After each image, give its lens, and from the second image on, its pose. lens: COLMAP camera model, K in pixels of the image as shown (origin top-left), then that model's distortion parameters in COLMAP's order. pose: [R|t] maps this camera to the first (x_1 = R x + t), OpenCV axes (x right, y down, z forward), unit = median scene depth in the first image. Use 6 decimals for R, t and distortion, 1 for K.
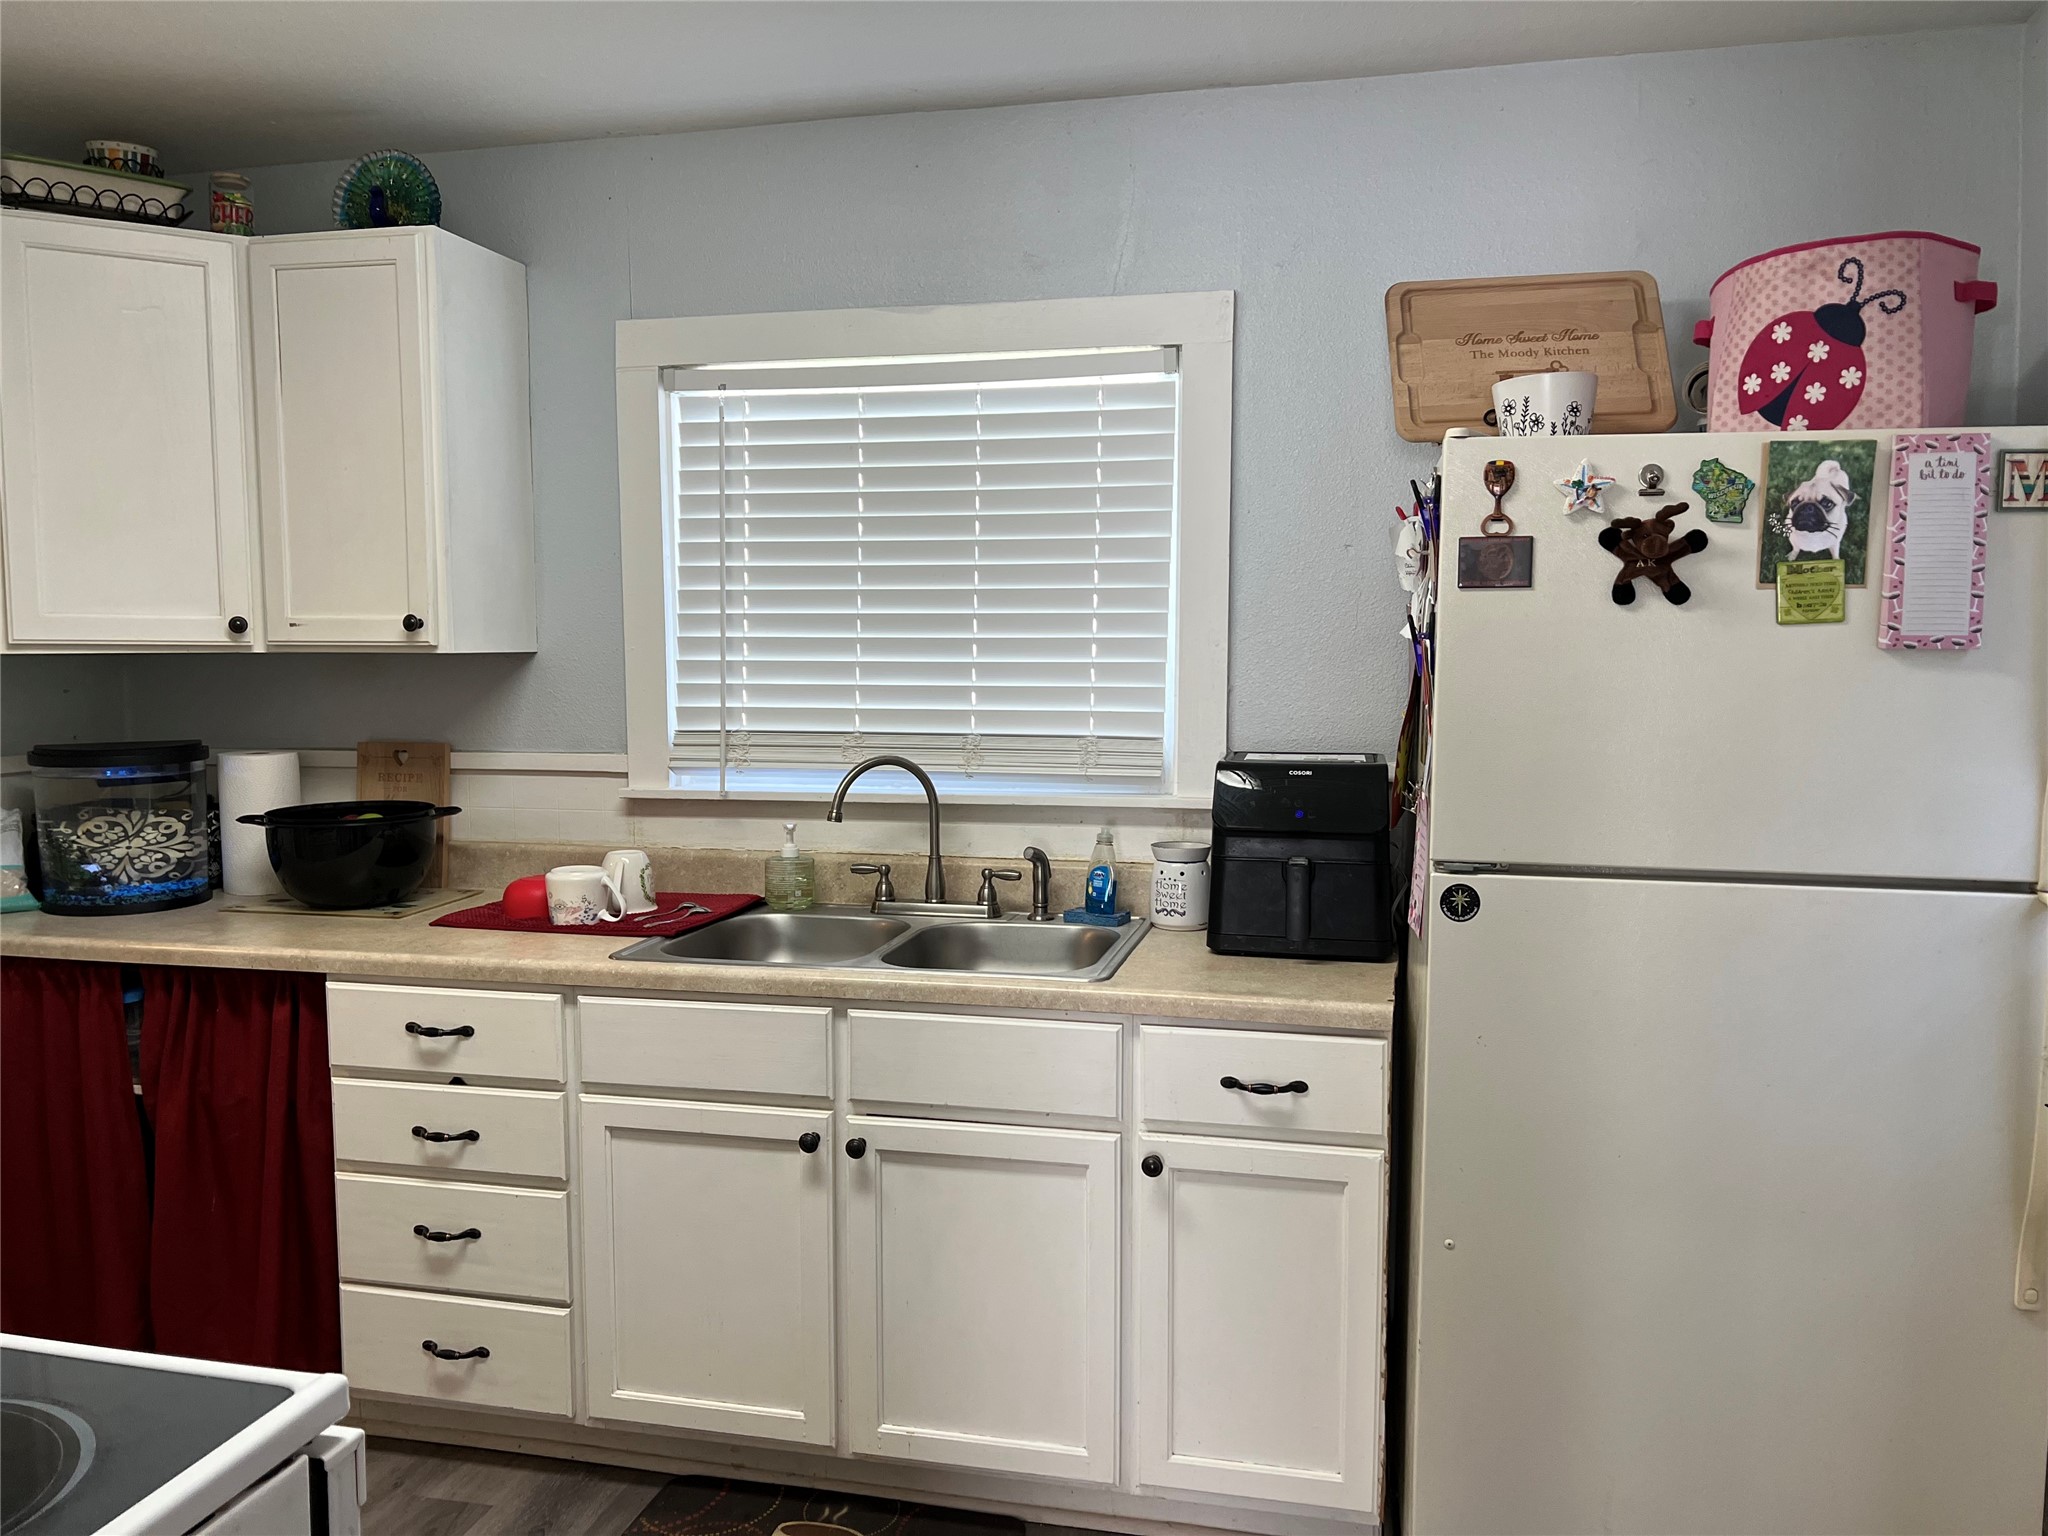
lens RADIAL K [[1547.0, 0, 1034.4], [0, 1547.0, 783.7], [0, 0, 1]] dist [0.054596, -0.072081]
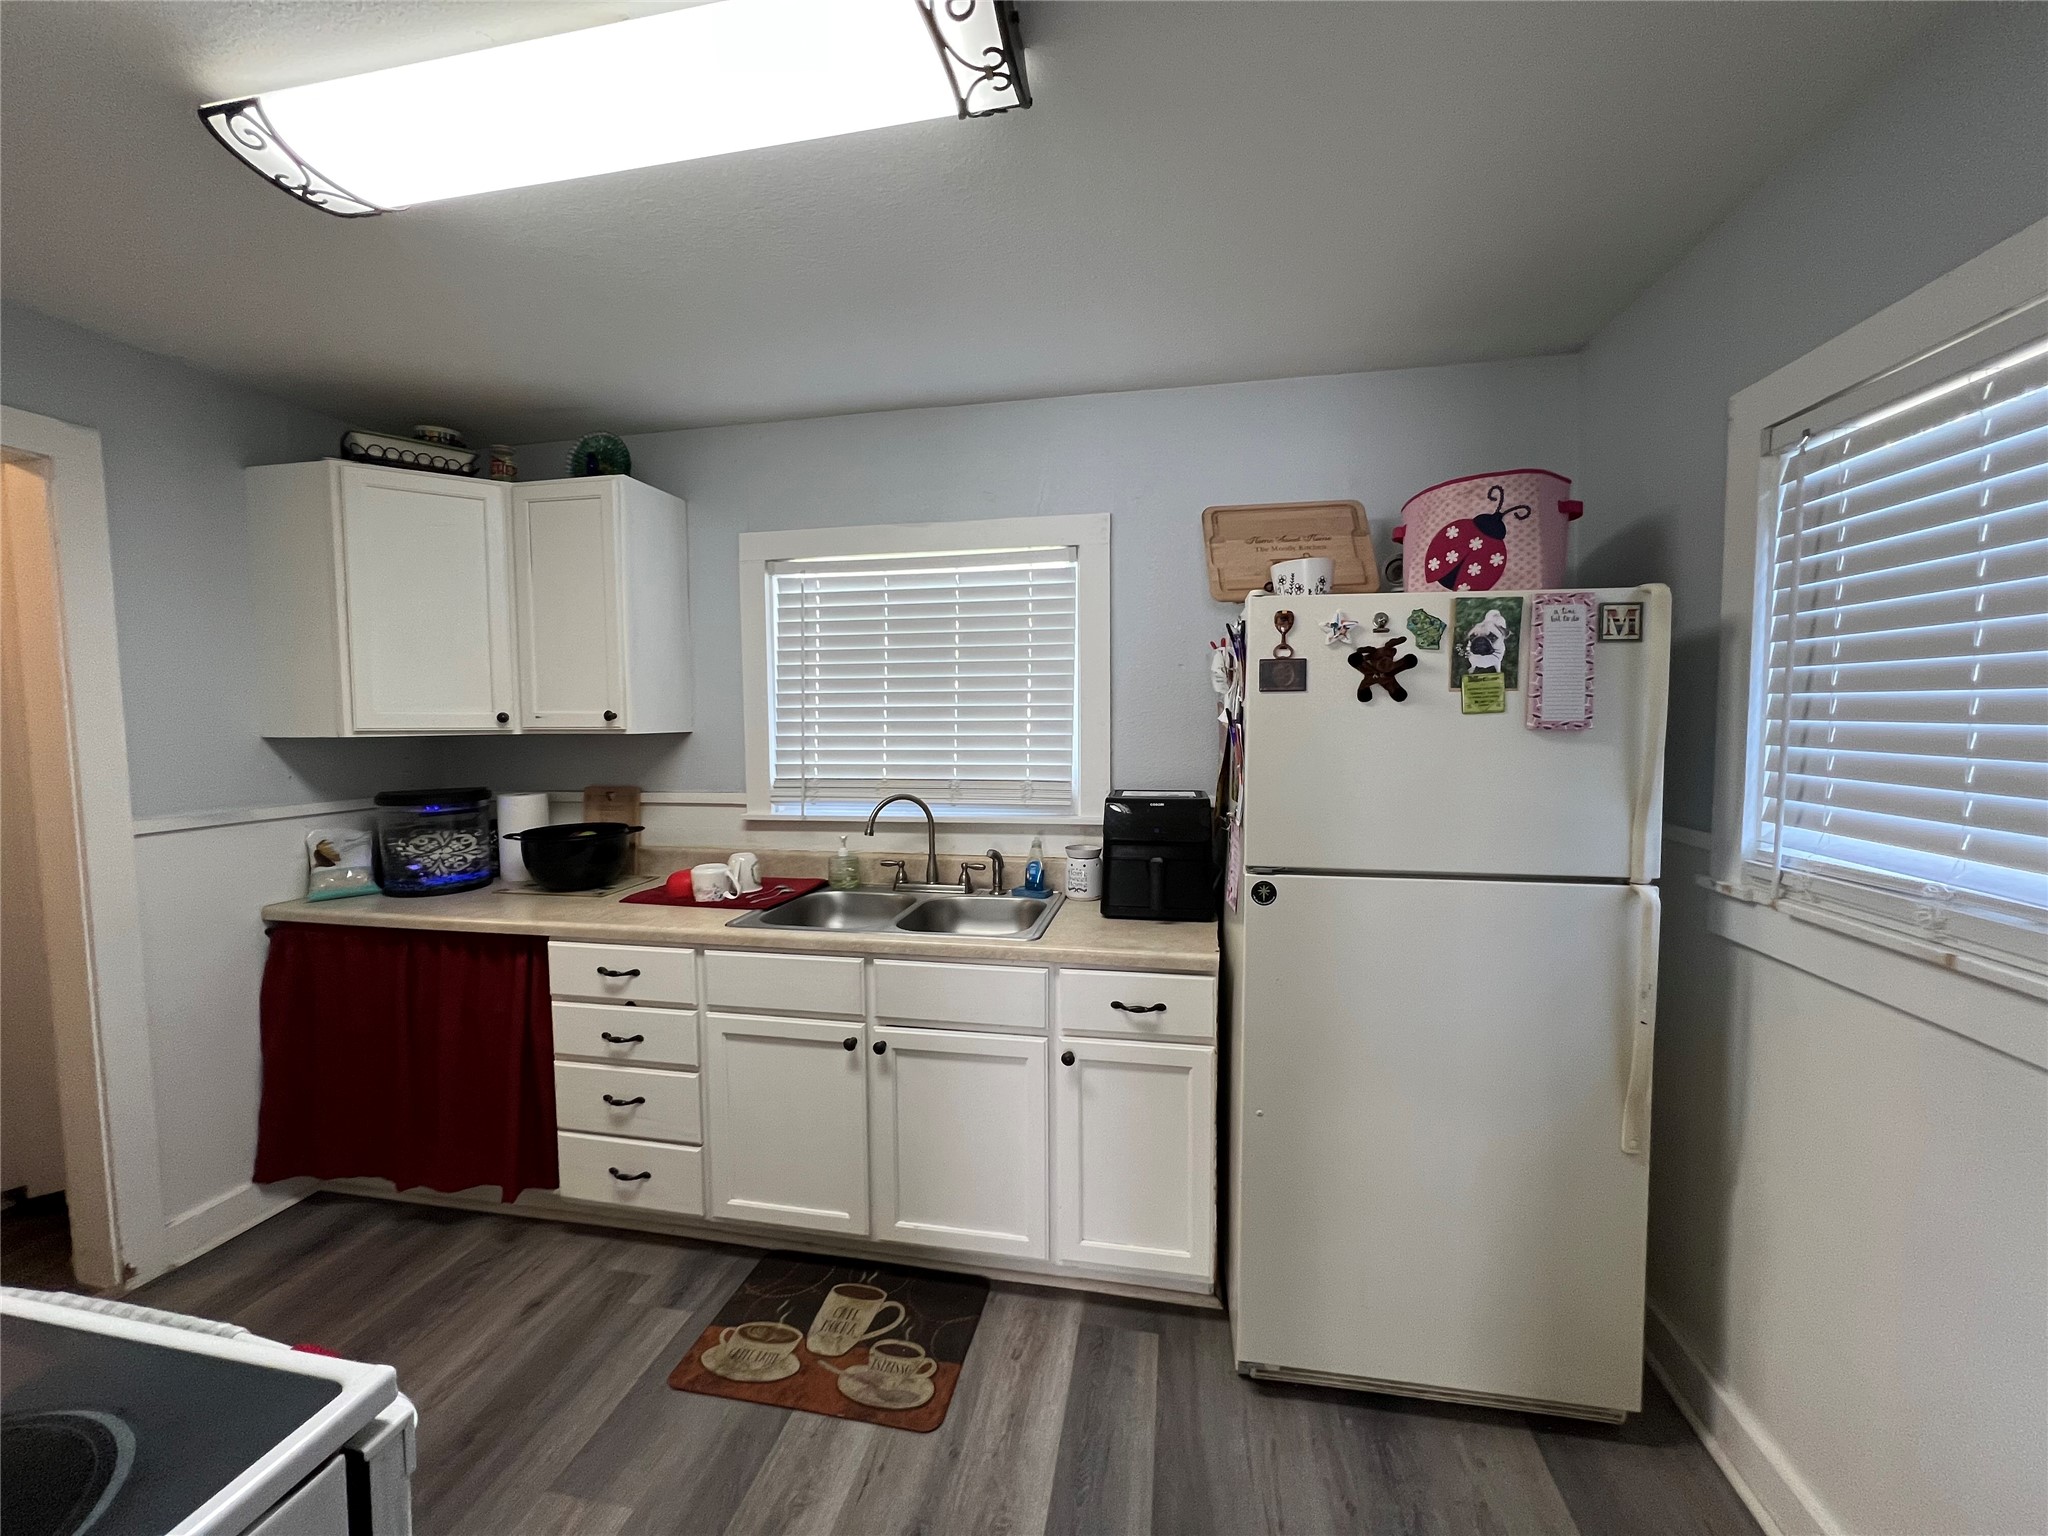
lens RADIAL K [[824.3, 0, 1025.5], [0, 824.3, 761.6], [0, 0, 1]] dist [-0.003894, -0.000519]
pose [[0.999527, -0.008961, 0.029429, 0.010166], [0.010013, 0.999310, -0.035769, -0.022042], [-0.029088, 0.036047, 0.998927, 0.142893]]
